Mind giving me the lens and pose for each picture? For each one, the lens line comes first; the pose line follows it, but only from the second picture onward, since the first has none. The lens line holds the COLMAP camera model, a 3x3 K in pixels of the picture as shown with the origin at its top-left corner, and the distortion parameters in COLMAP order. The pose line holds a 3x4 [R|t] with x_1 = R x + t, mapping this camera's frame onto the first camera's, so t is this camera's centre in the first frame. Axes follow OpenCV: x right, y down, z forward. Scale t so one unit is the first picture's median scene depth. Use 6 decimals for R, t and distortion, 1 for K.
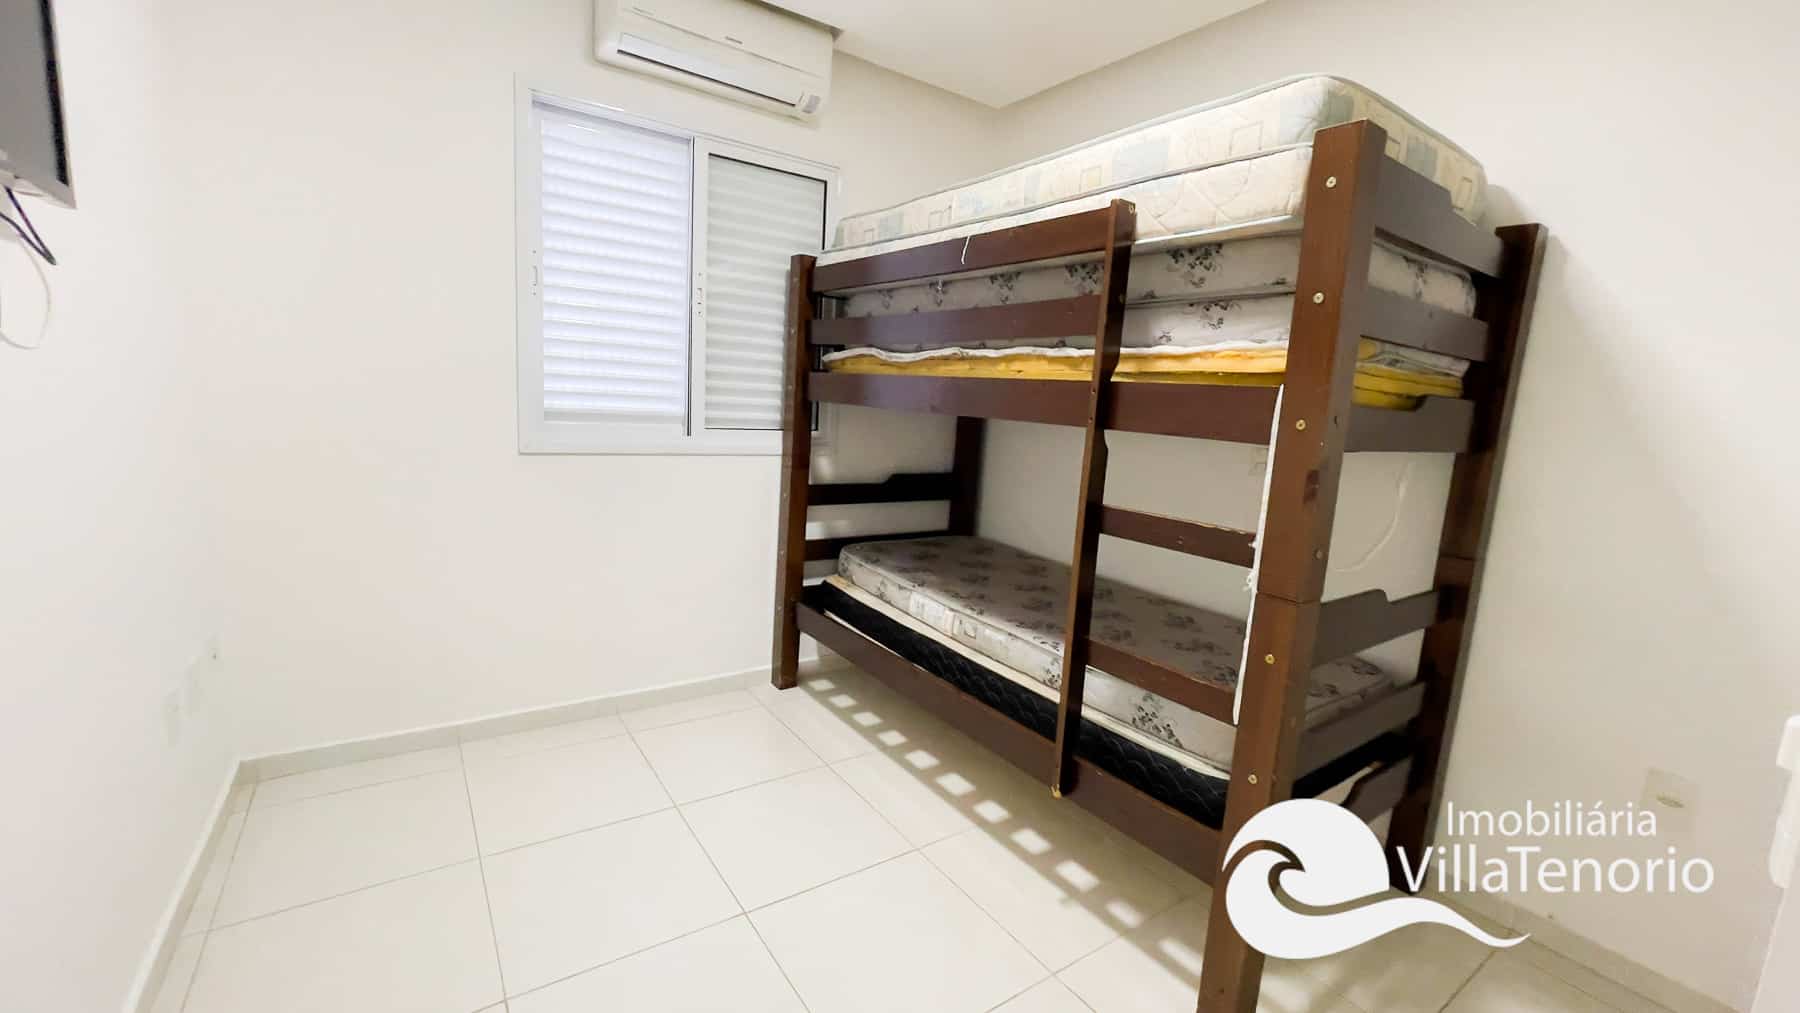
lens RADIAL K [[724.8, 0, 888.1], [0, 724.8, 501.3], [0, 0, 1]] dist [0.011211, 0.001978]
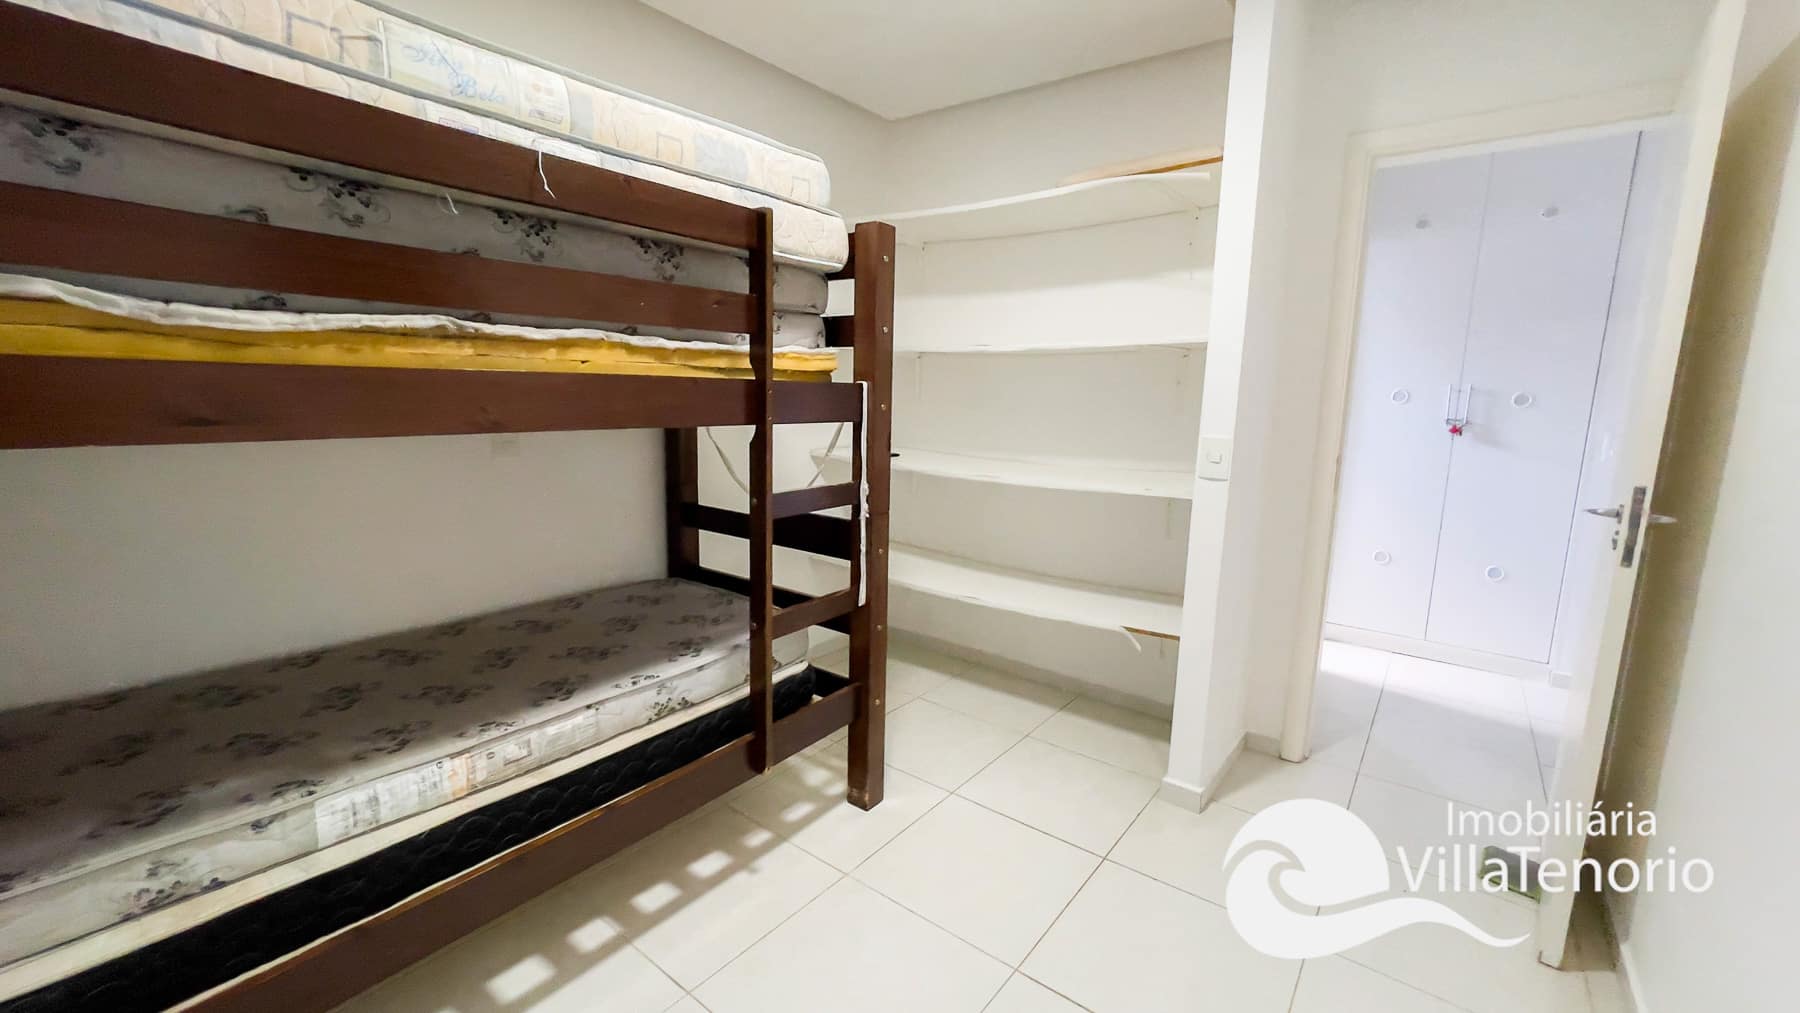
lens RADIAL K [[724.8, 0, 886.3], [0, 724.8, 507.3], [0, 0, 1]] dist [0.011211, 0.001978]
pose [[-0.295242, -0.219583, 0.929847, -0.623740], [0.107924, 0.959337, 0.260815, -0.194021], [-0.949307, 0.177357, -0.259539, 0.910205]]
